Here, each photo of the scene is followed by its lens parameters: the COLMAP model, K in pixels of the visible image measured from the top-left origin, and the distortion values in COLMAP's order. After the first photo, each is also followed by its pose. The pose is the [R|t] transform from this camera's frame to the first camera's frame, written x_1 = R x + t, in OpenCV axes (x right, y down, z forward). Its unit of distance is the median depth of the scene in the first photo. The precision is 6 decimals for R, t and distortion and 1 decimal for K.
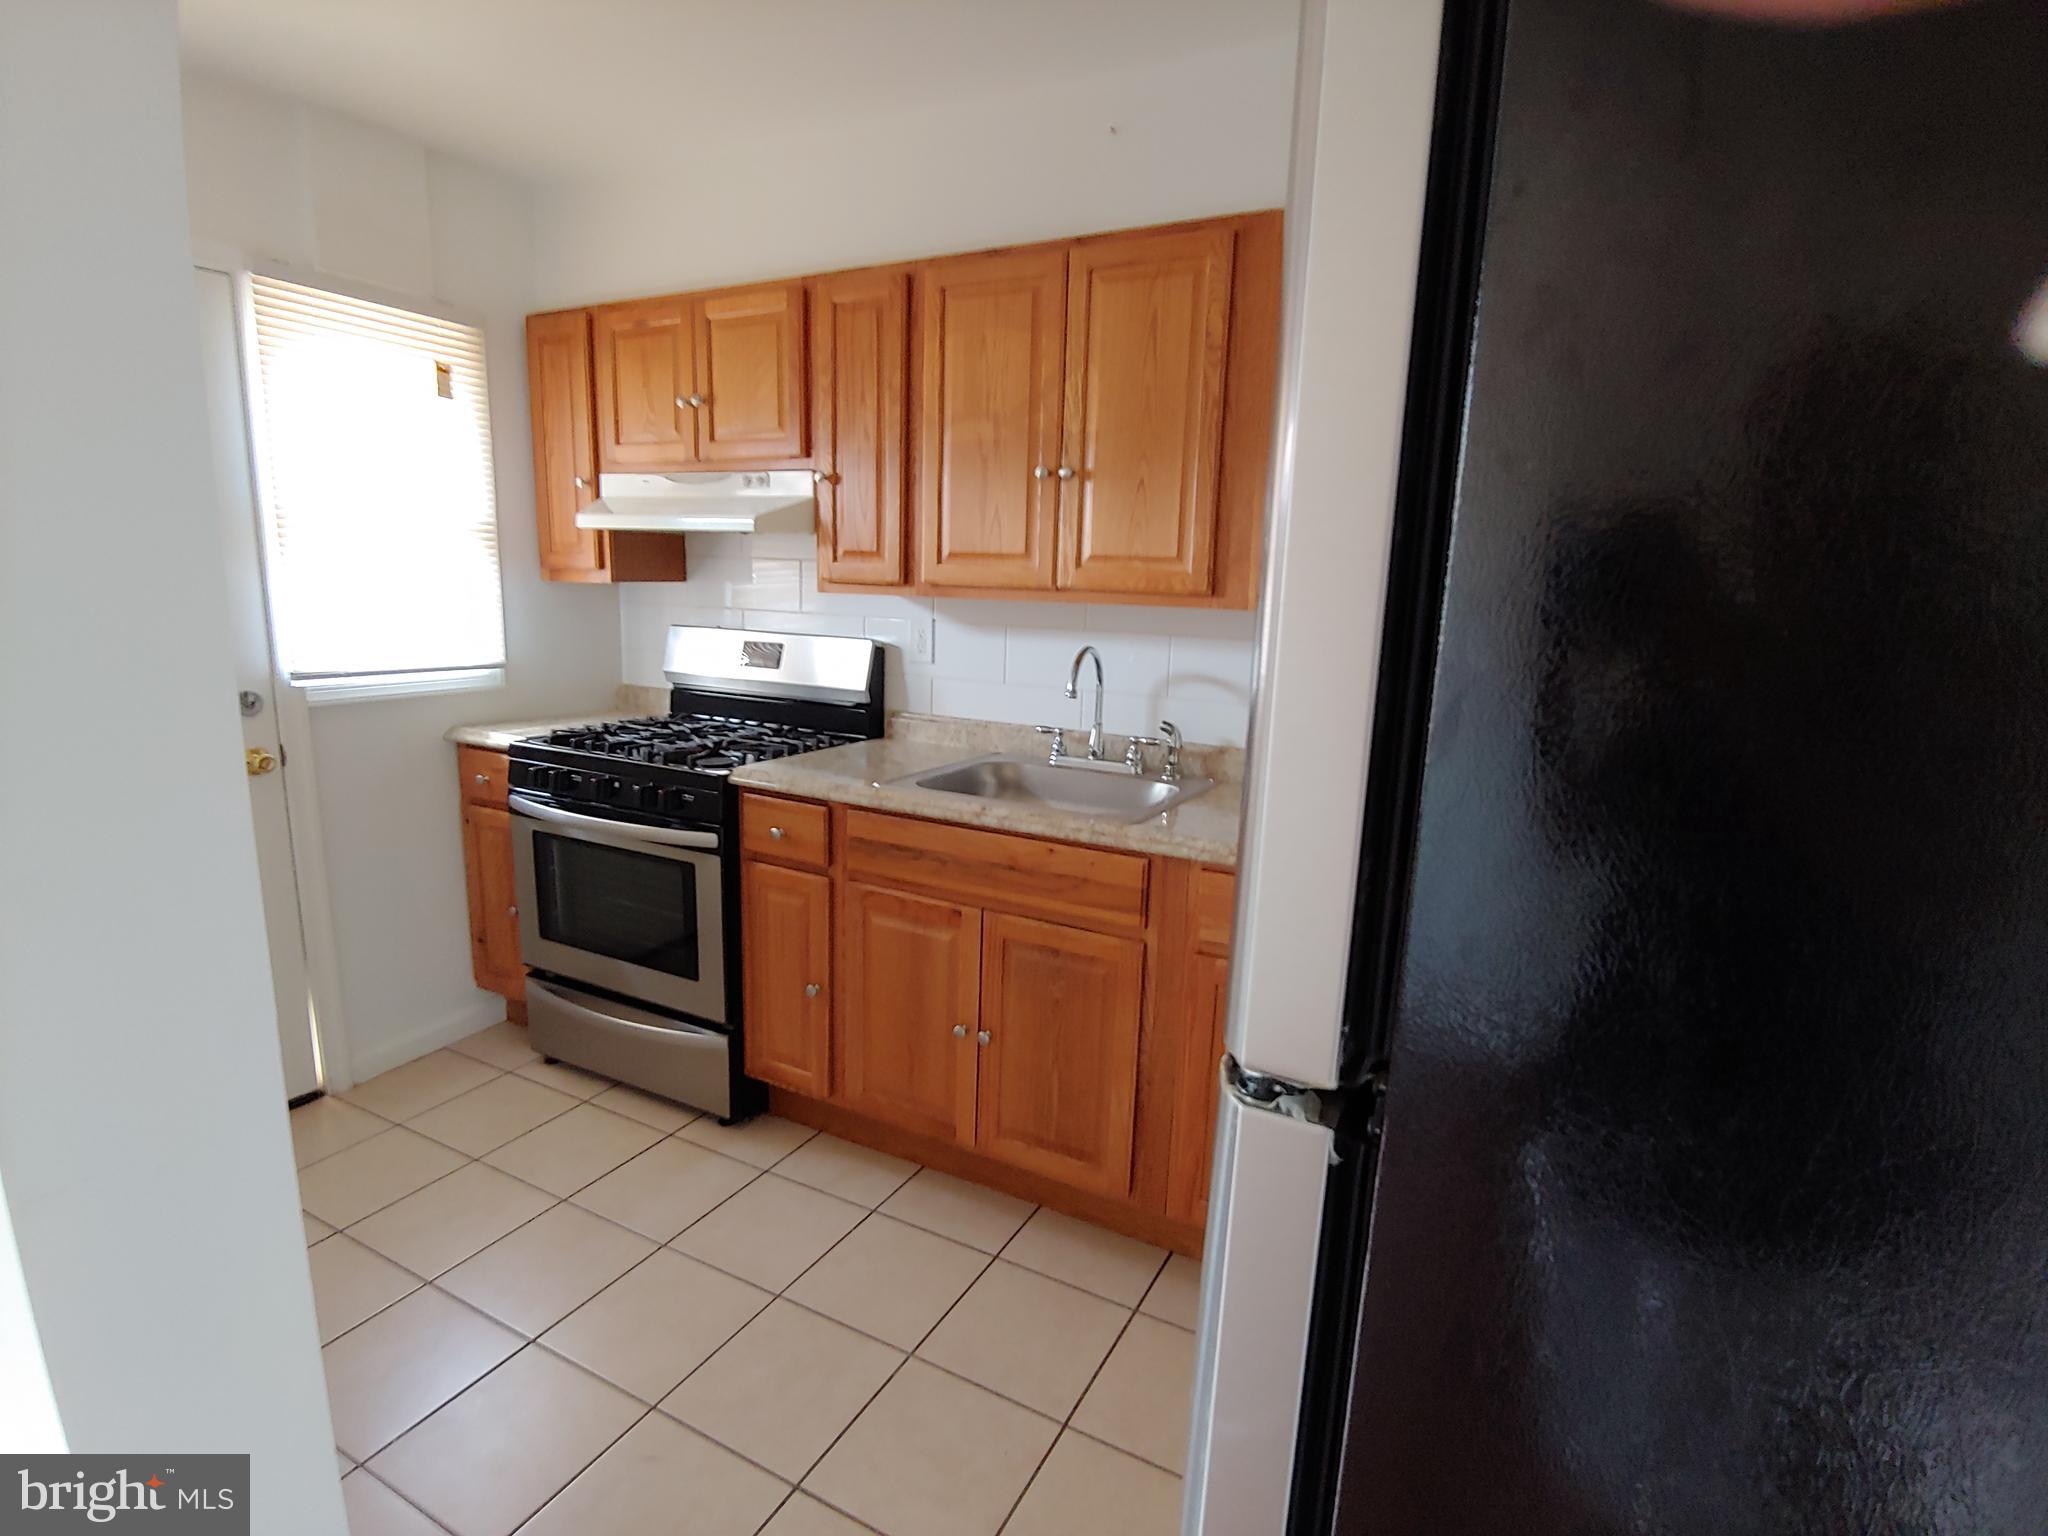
lens RADIAL K [[1002.9, 0, 1023.4], [0, 1002.9, 770.9], [0, 0, 1]] dist [-0.025419, -0.001012]
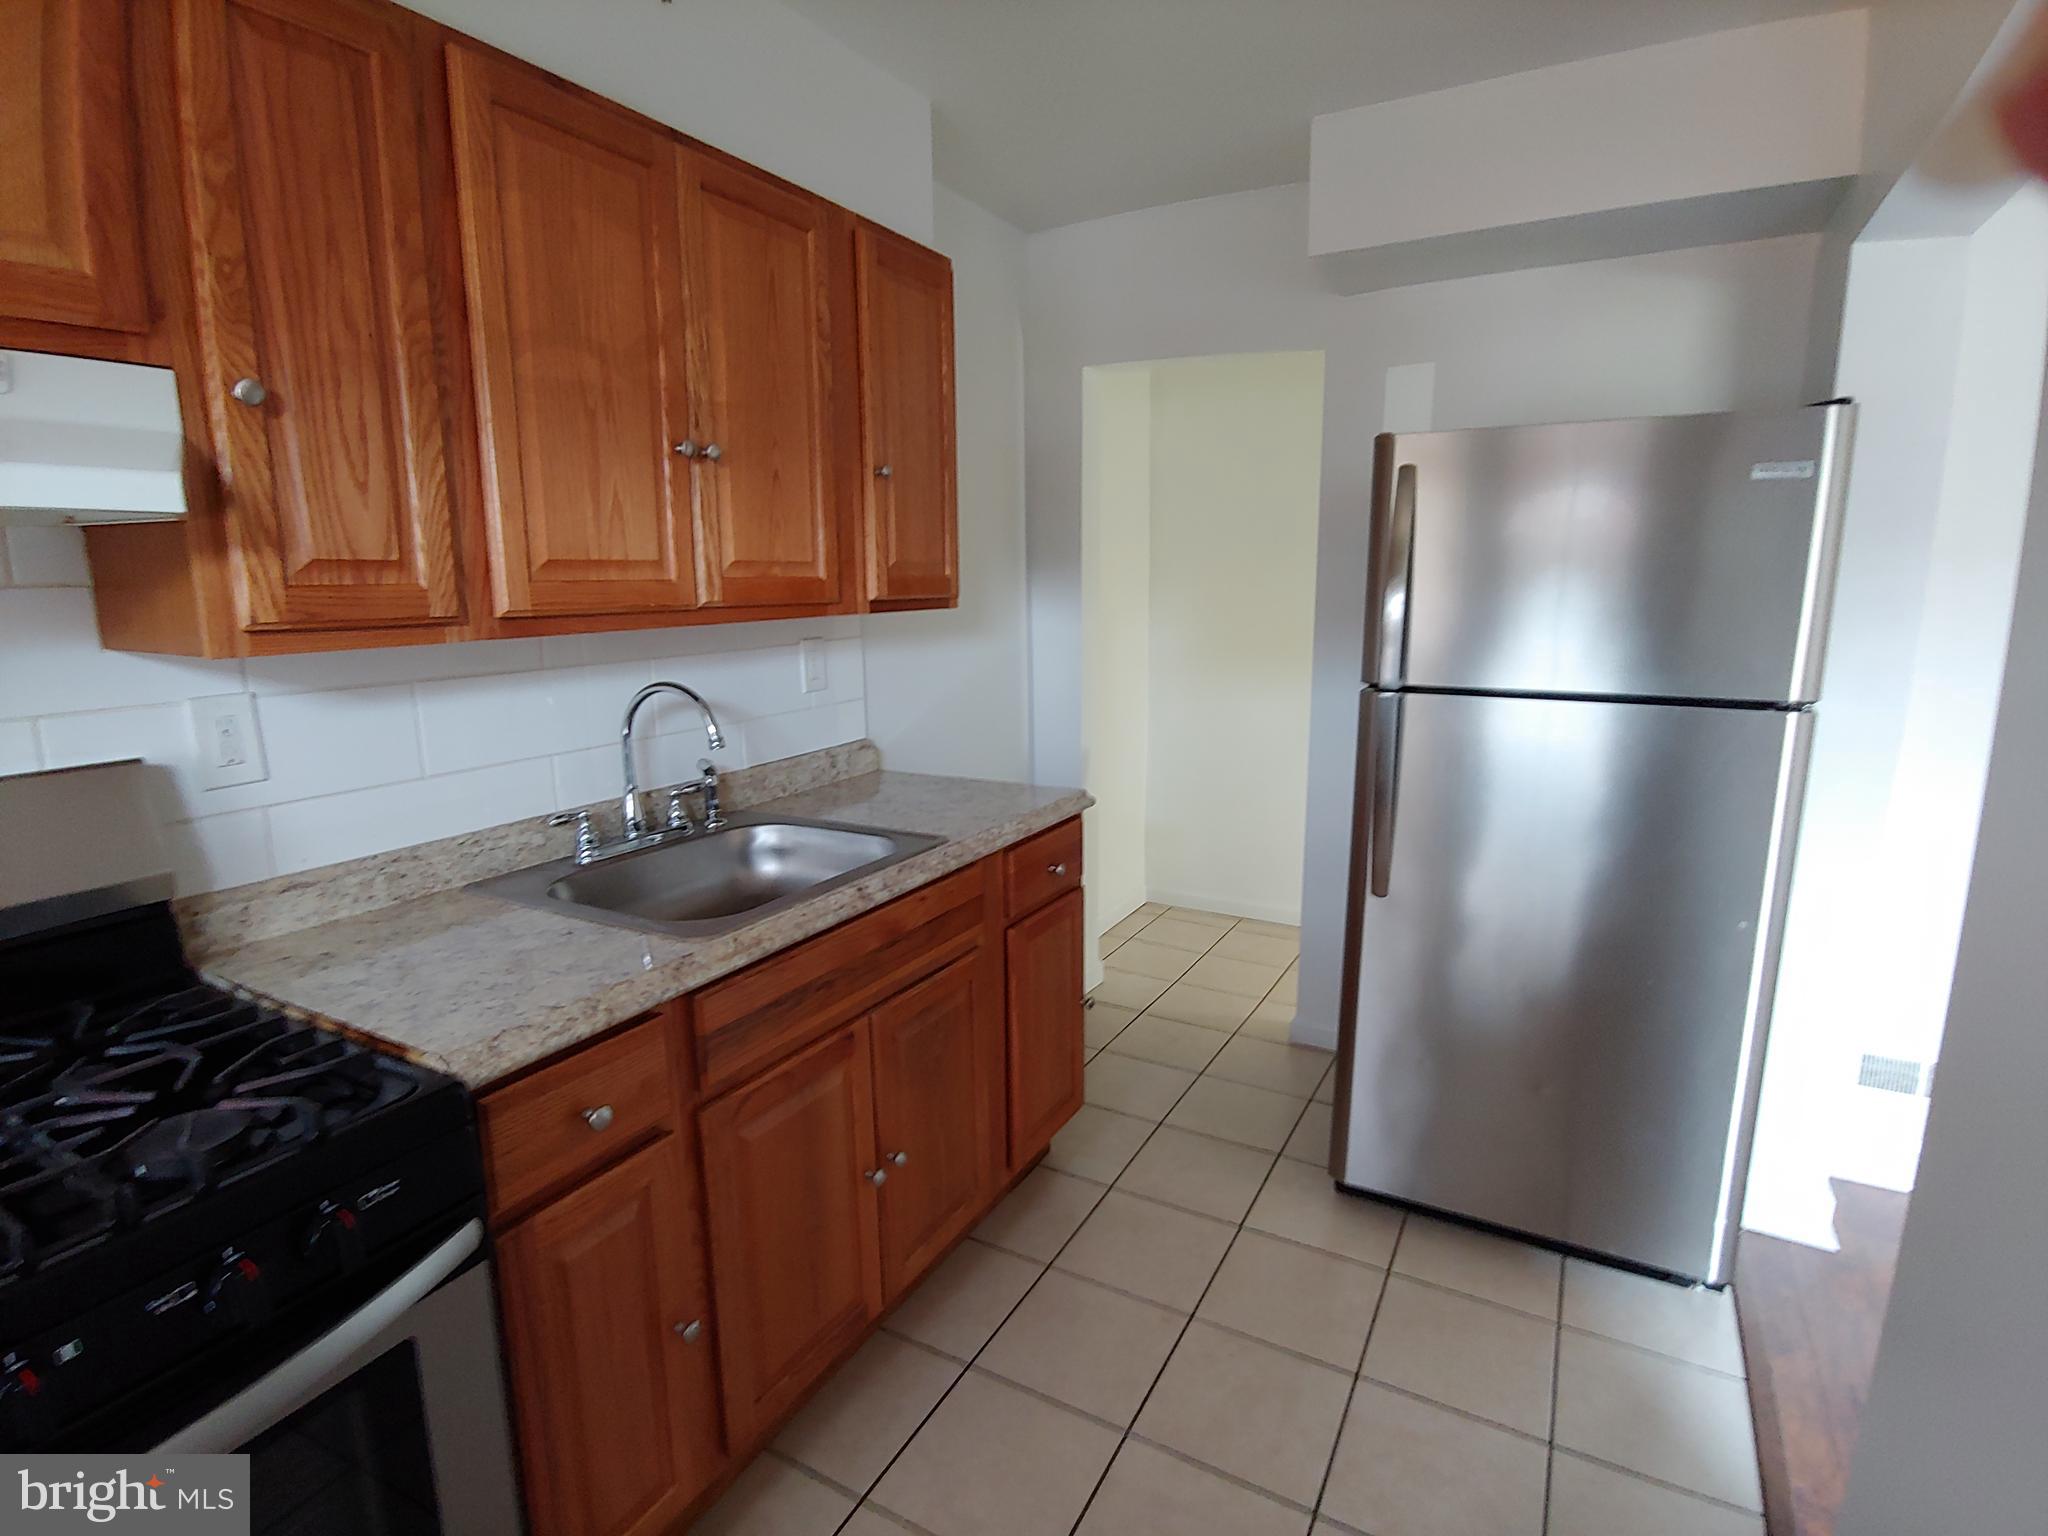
lens RADIAL K [[1002.9, 0, 1019.3], [0, 1002.9, 774.3], [0, 0, 1]] dist [-0.025419, -0.001012]
pose [[0.038982, -0.223273, 0.973976, -0.701050], [0.208891, 0.955002, 0.210563, -0.167975], [-0.977162, 0.195246, 0.083867, 0.723038]]
